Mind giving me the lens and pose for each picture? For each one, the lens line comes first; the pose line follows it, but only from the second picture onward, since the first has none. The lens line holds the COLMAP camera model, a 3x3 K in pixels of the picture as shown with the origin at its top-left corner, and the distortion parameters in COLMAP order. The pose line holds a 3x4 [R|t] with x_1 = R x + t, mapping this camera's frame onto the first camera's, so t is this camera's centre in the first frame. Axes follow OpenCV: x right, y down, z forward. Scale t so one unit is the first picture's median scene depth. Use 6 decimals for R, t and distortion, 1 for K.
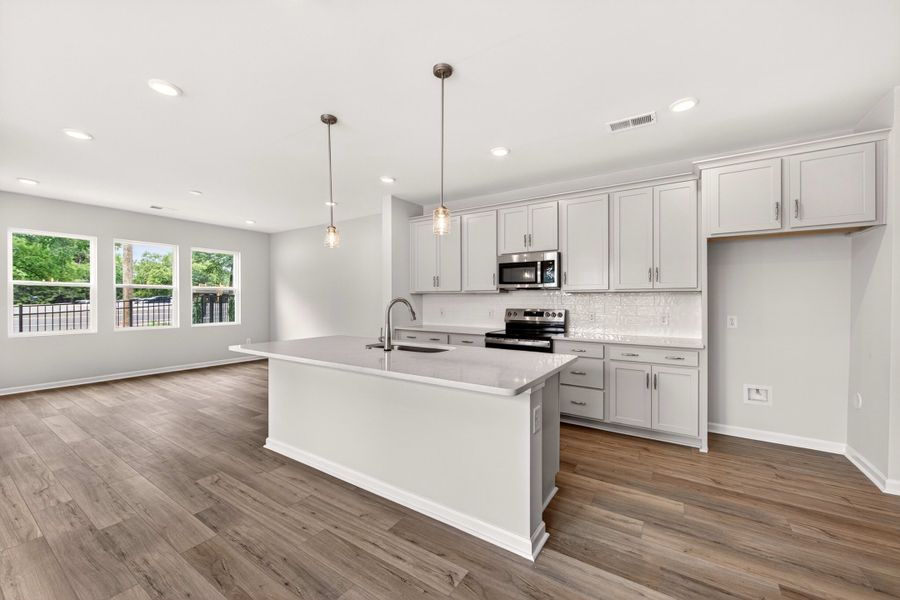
lens RADIAL K [[354.1, 0, 448.4], [0, 354.1, 302.1], [0, 0, 1]] dist [-0.000286, -0.000542]
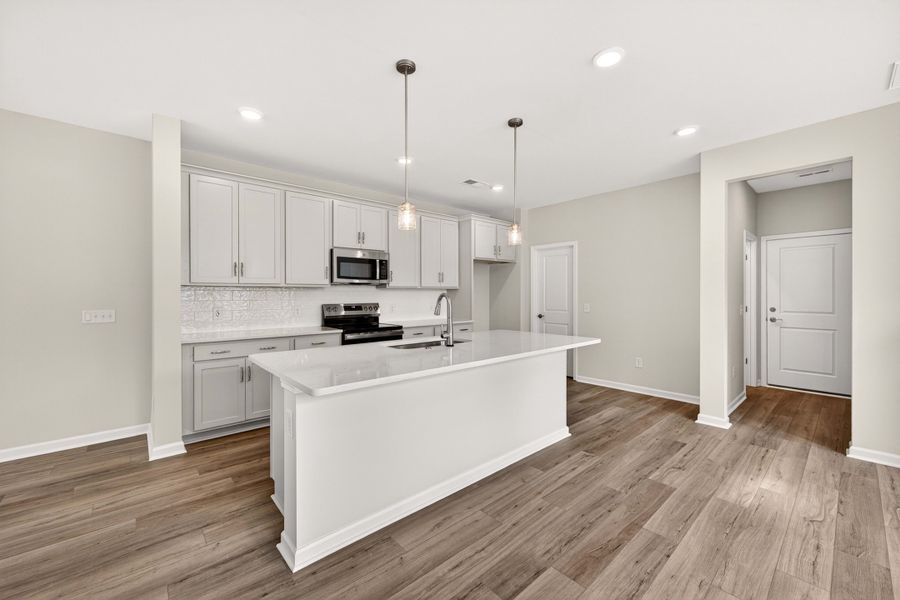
lens RADIAL K [[355.7, 0, 449.5], [0, 355.7, 298.0], [0, 0, 1]] dist [-0.000919, -0.000586]
pose [[0.264474, -0.012773, 0.964308, -0.761903], [0.008276, 0.999906, 0.010974, -0.006008], [-0.964357, 0.005078, 0.264555, 0.494747]]
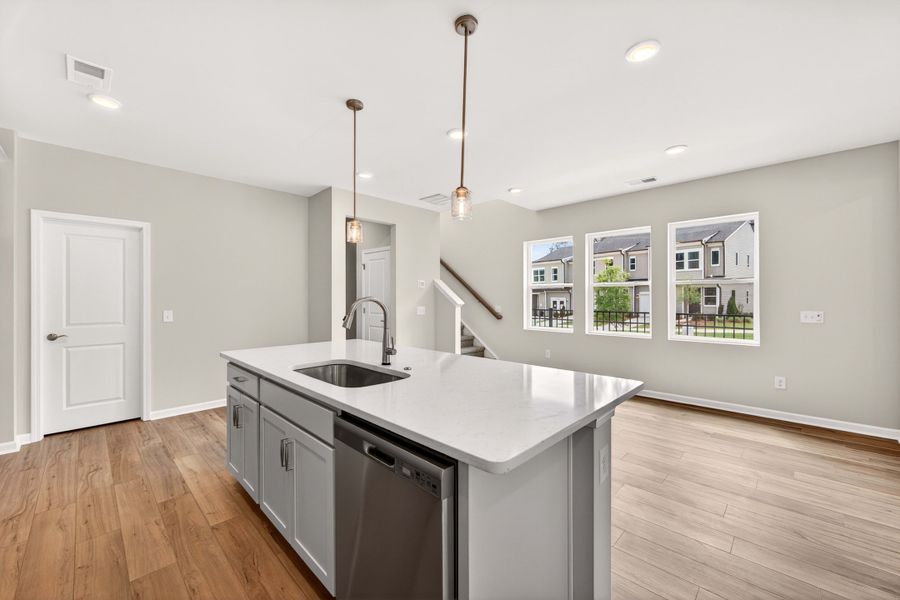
lens RADIAL K [[355.7, 0, 449.5], [0, 355.7, 298.0], [0, 0, 1]] dist [-0.000919, -0.000586]
pose [[-0.981968, -0.002837, 0.189027, -0.306502], [-0.001682, 0.999979, 0.006271, -0.009775], [-0.189041, 0.005840, -0.981952, 1.171423]]
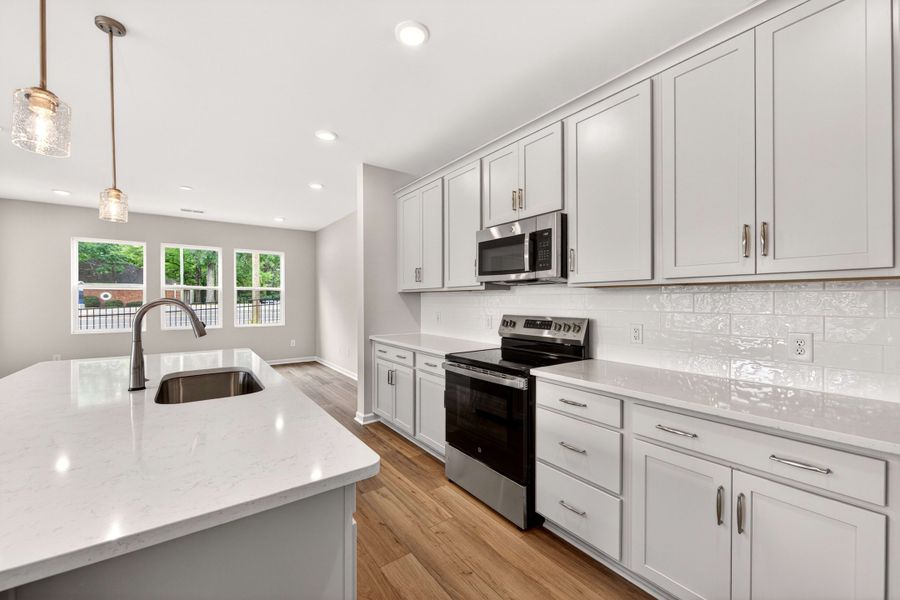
lens RADIAL K [[354.1, 0, 448.4], [0, 354.1, 302.1], [0, 0, 1]] dist [-0.000286, -0.000542]
pose [[0.937413, 0.001424, -0.348216, 0.338461], [-0.001538, 0.999999, -0.000050, -0.004193], [0.348216, 0.000582, 0.937414, 0.426159]]
